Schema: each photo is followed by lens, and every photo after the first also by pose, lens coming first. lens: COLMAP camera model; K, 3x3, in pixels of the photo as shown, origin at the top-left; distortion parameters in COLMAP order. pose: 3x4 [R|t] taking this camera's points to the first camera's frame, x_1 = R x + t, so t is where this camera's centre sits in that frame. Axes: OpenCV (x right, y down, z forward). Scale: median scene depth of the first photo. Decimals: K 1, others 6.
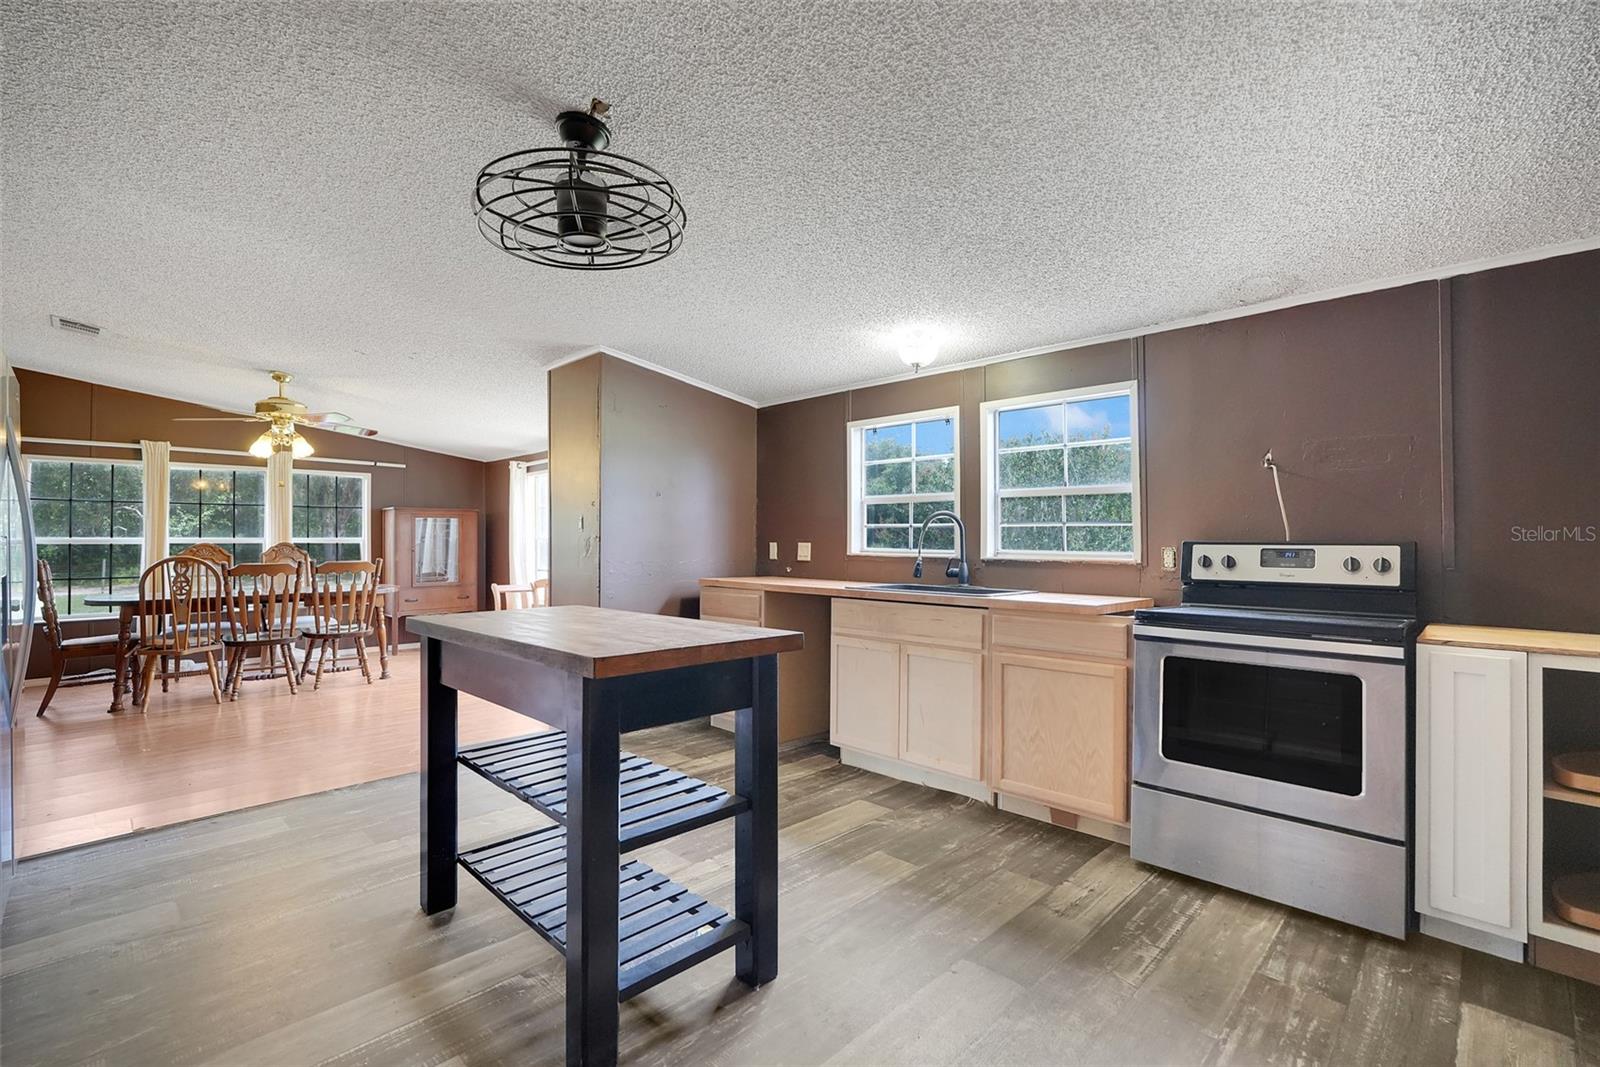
lens RADIAL K [[727.5, 0, 803.5], [0, 727.5, 536.3], [0, 0, 1]] dist [0.001119, 0.000168]
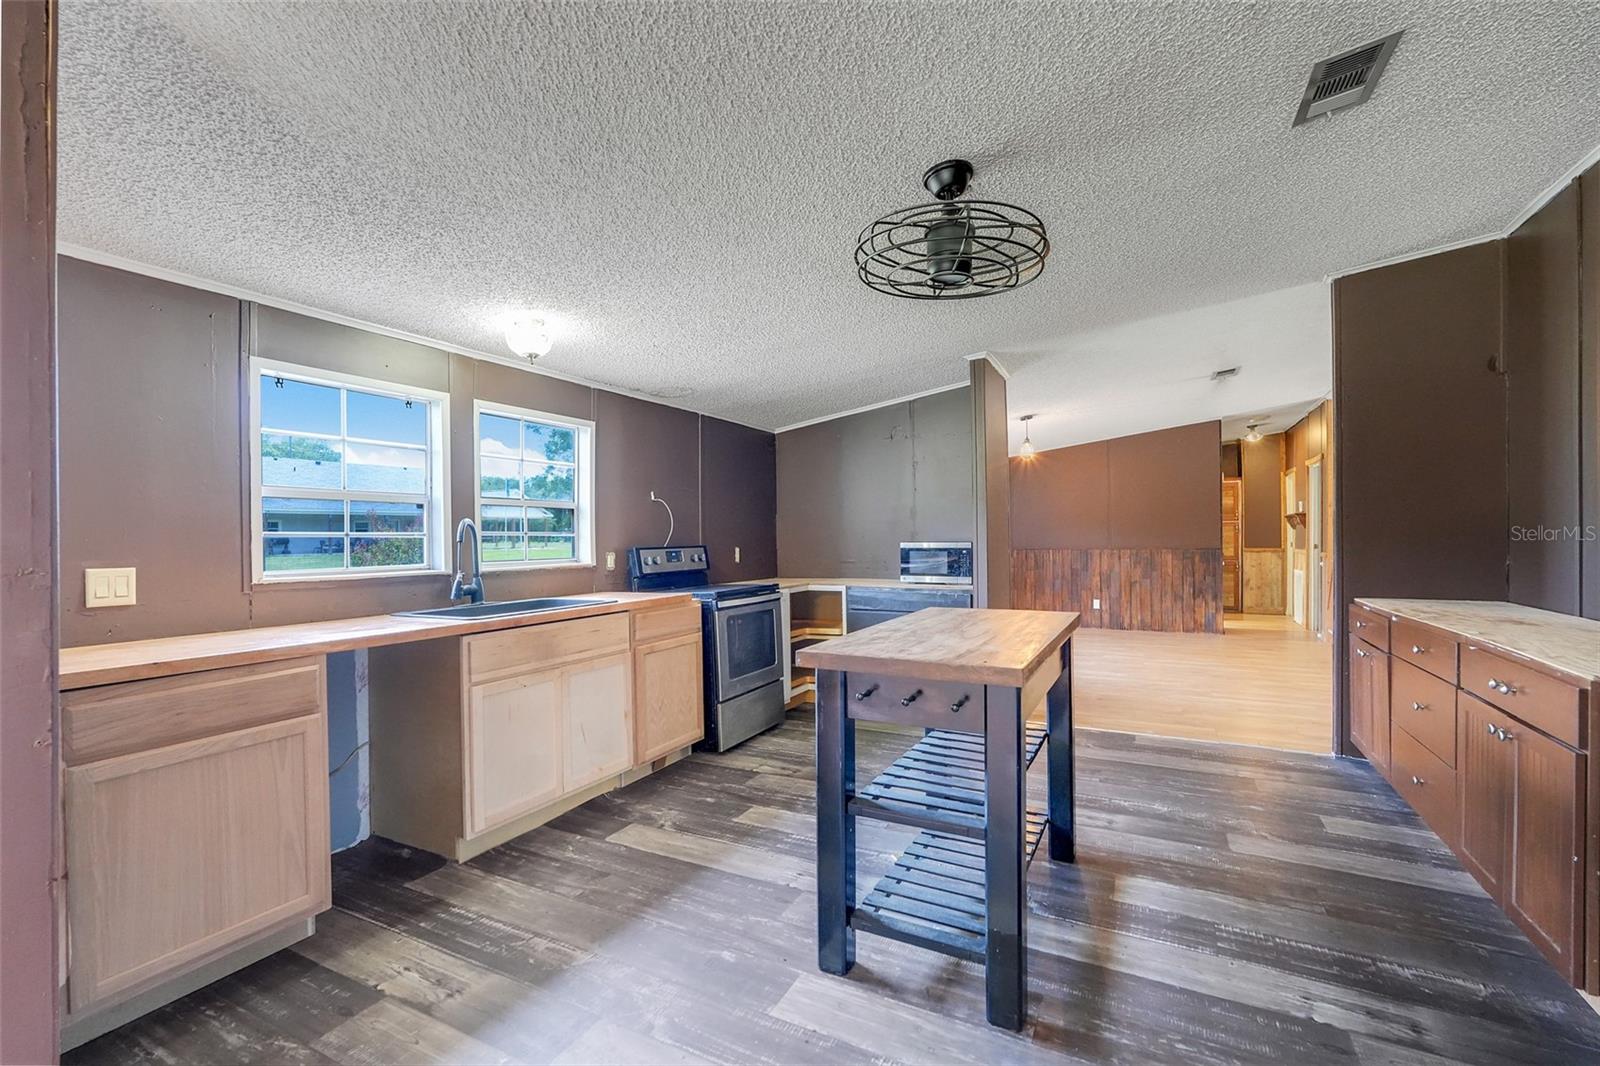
lens RADIAL K [[727.5, 0, 792.3], [0, 727.5, 535.8], [0, 0, 1]] dist [0.001119, 0.000168]
pose [[-0.303099, -0.000224, 0.952959, -0.956676], [0.002916, 0.999995, 0.001162, -0.018790], [-0.952954, 0.003131, -0.303097, 1.173566]]
